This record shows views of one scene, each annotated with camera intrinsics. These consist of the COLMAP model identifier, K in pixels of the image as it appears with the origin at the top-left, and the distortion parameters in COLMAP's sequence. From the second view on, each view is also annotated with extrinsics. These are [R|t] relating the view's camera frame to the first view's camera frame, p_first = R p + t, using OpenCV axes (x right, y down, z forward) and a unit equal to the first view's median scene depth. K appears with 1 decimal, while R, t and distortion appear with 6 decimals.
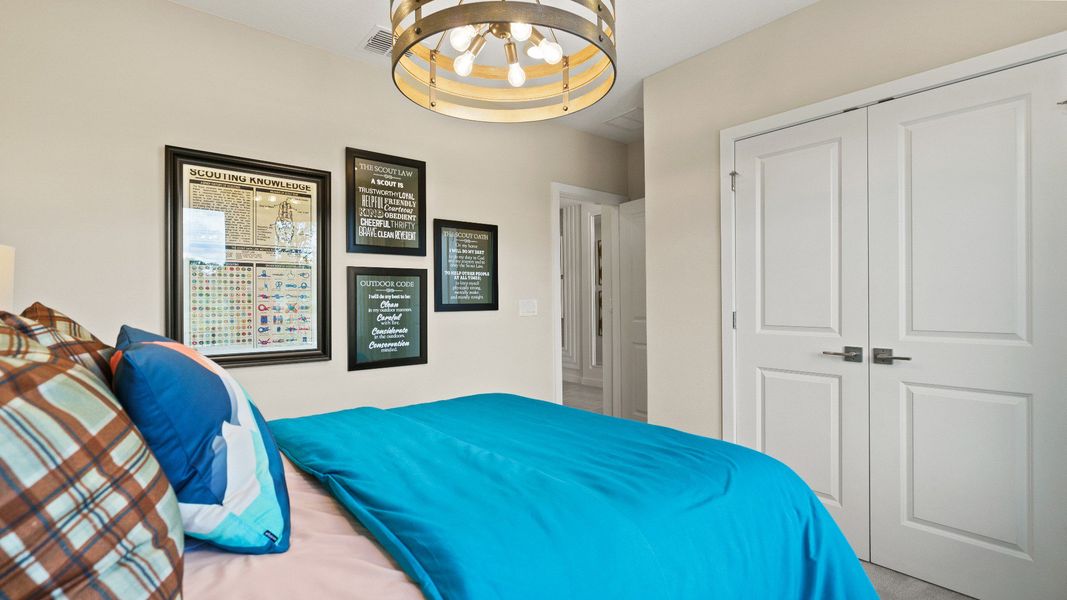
lens RADIAL K [[488.8, 0, 529.2], [0, 488.8, 303.2], [0, 0, 1]] dist [-0.004629, 0.002170]
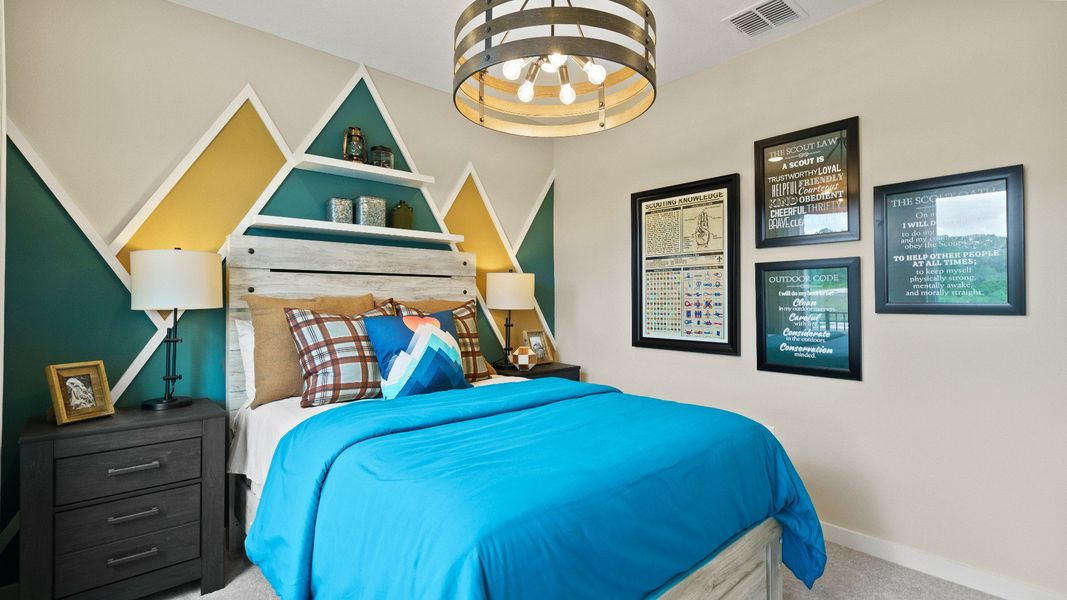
lens RADIAL K [[500.4, 0, 538.0], [0, 500.4, 296.2], [0, 0, 1]] dist [-0.003759, -0.000172]
pose [[0.028092, 0.000256, -0.999605, 0.628289], [-0.001482, 0.999999, 0.000214, -0.008573], [0.999604, 0.001476, 0.028092, 0.543021]]
